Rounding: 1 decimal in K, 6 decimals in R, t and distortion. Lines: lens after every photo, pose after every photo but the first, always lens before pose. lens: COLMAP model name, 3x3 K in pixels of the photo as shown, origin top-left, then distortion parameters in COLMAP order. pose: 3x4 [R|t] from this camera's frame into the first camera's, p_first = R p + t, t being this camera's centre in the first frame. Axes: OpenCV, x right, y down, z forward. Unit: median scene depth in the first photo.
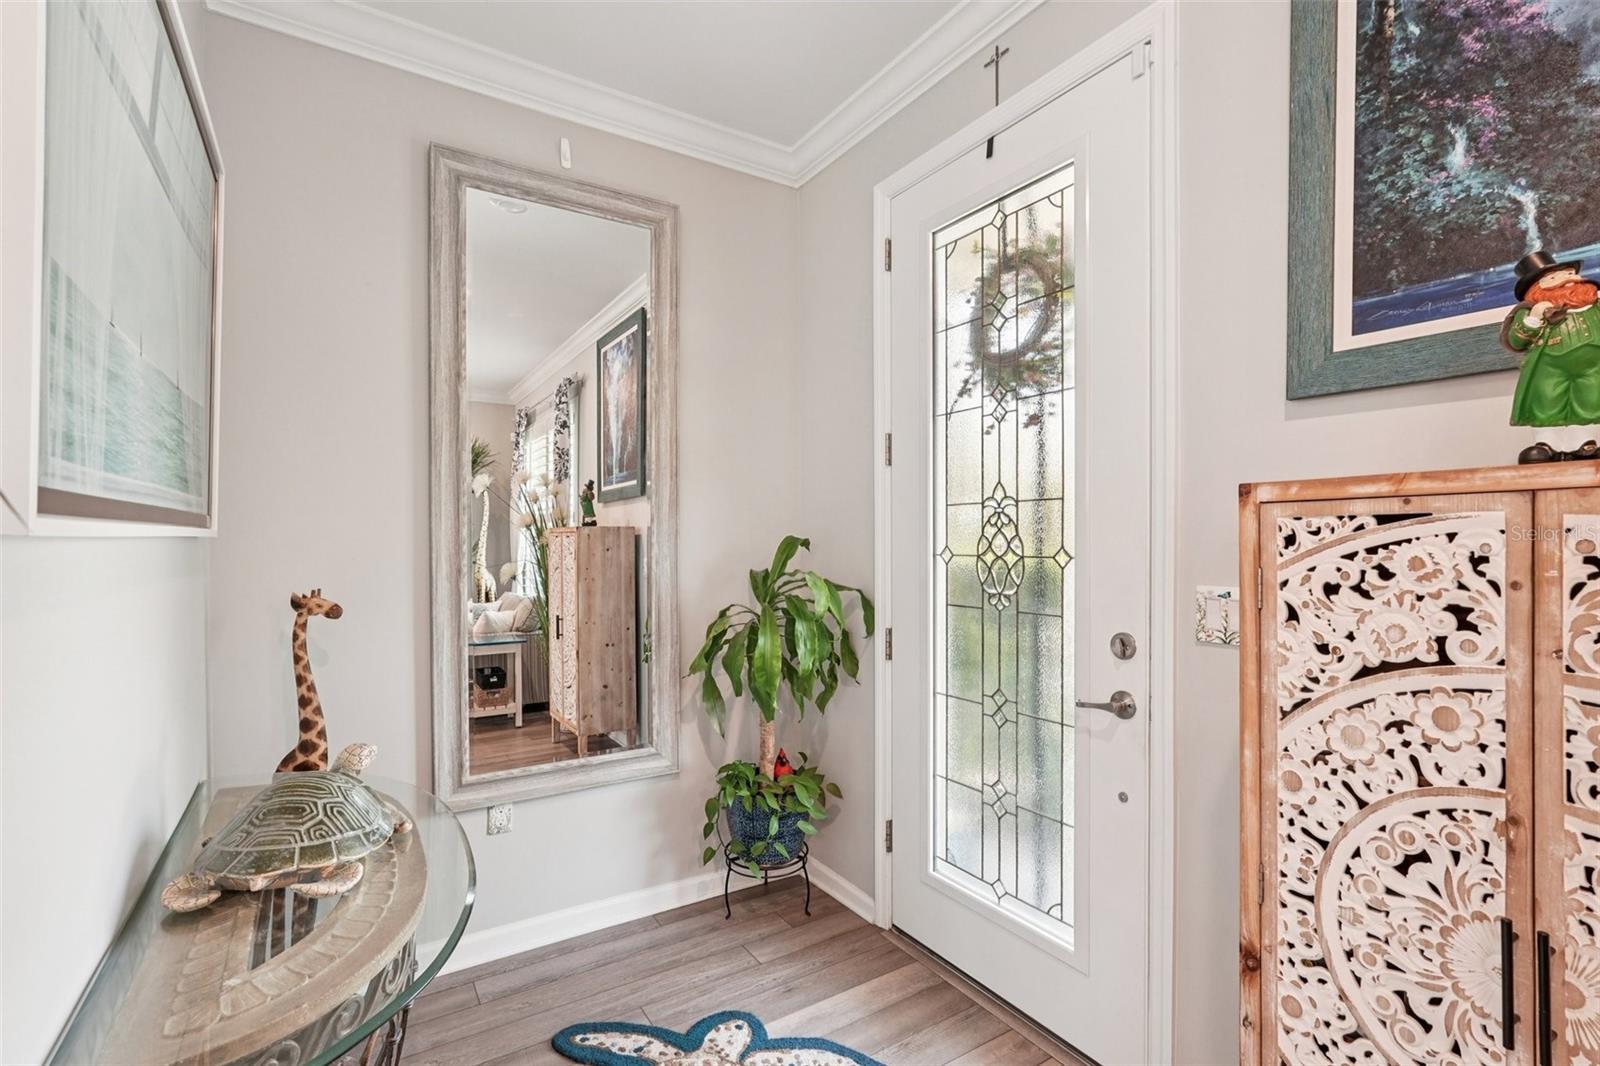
lens RADIAL K [[733.7, 0, 773.1], [0, 733.7, 543.1], [0, 0, 1]] dist [-0.014981, 0.009373]
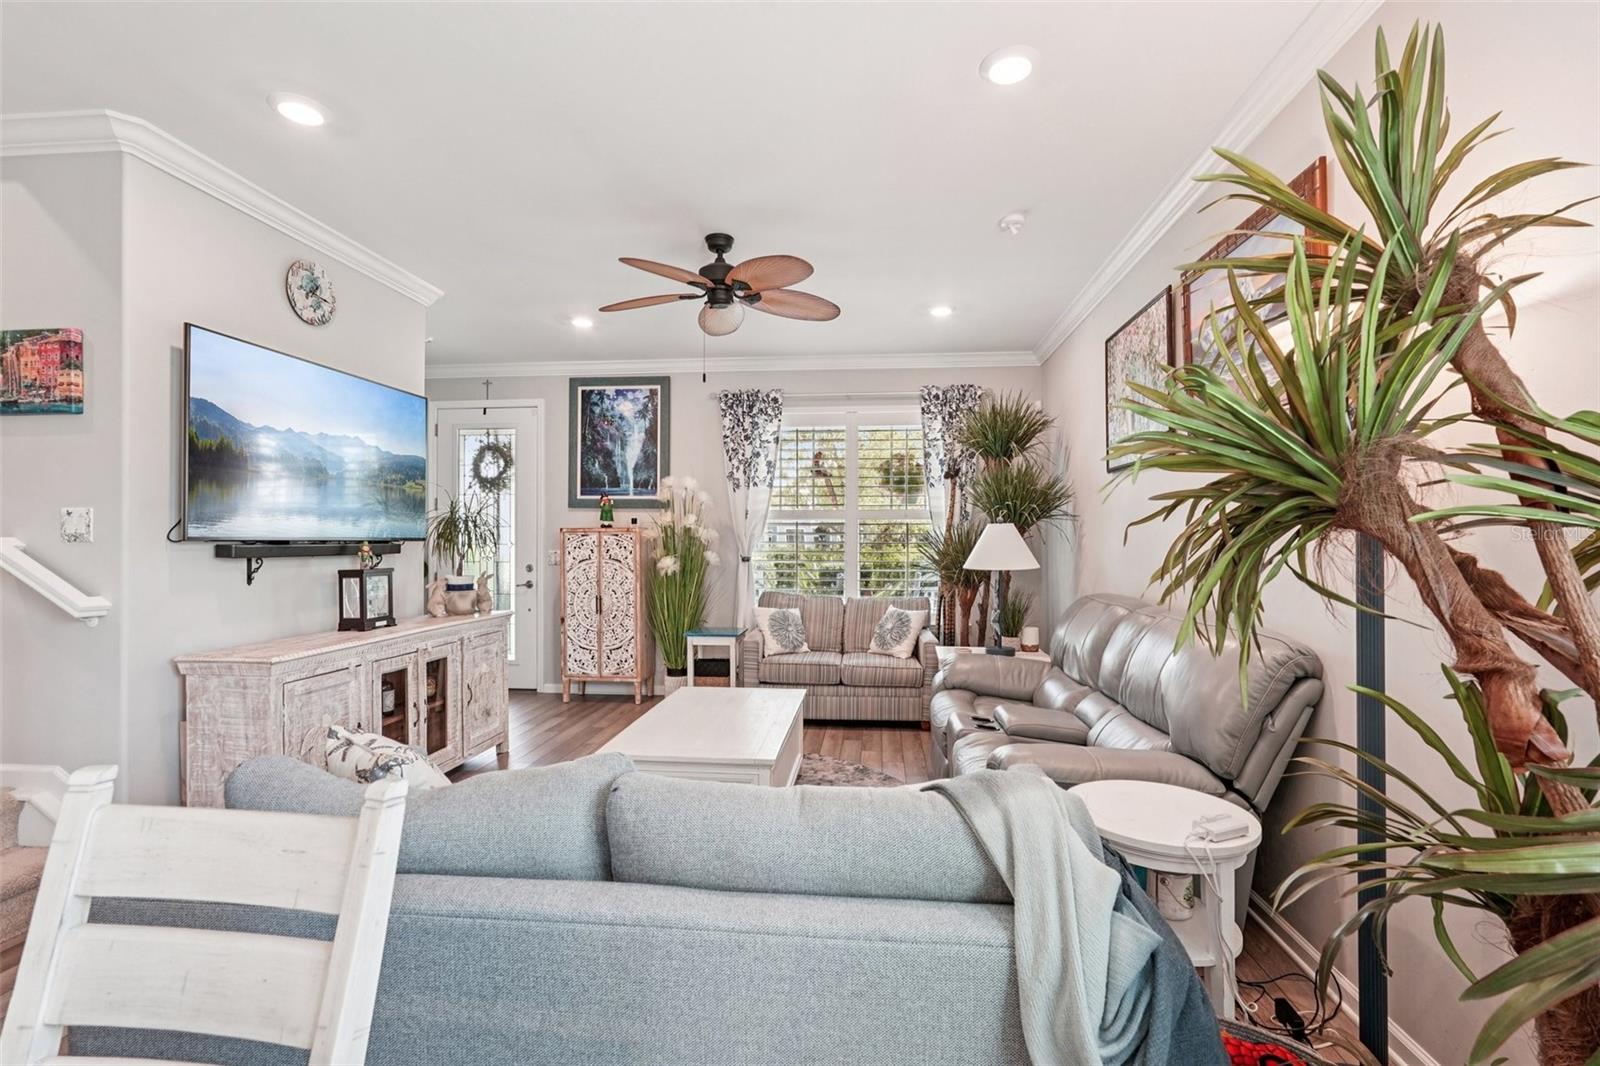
lens RADIAL K [[736.3, 0, 808.9], [0, 736.3, 535.5], [0, 0, 1]] dist [-0.000530, -0.000087]
pose [[0.597959, 0.004795, 0.801512, -2.013255], [0.003131, 0.999961, -0.008318, 0.015298], [-0.801521, 0.007483, 0.597920, -2.855015]]
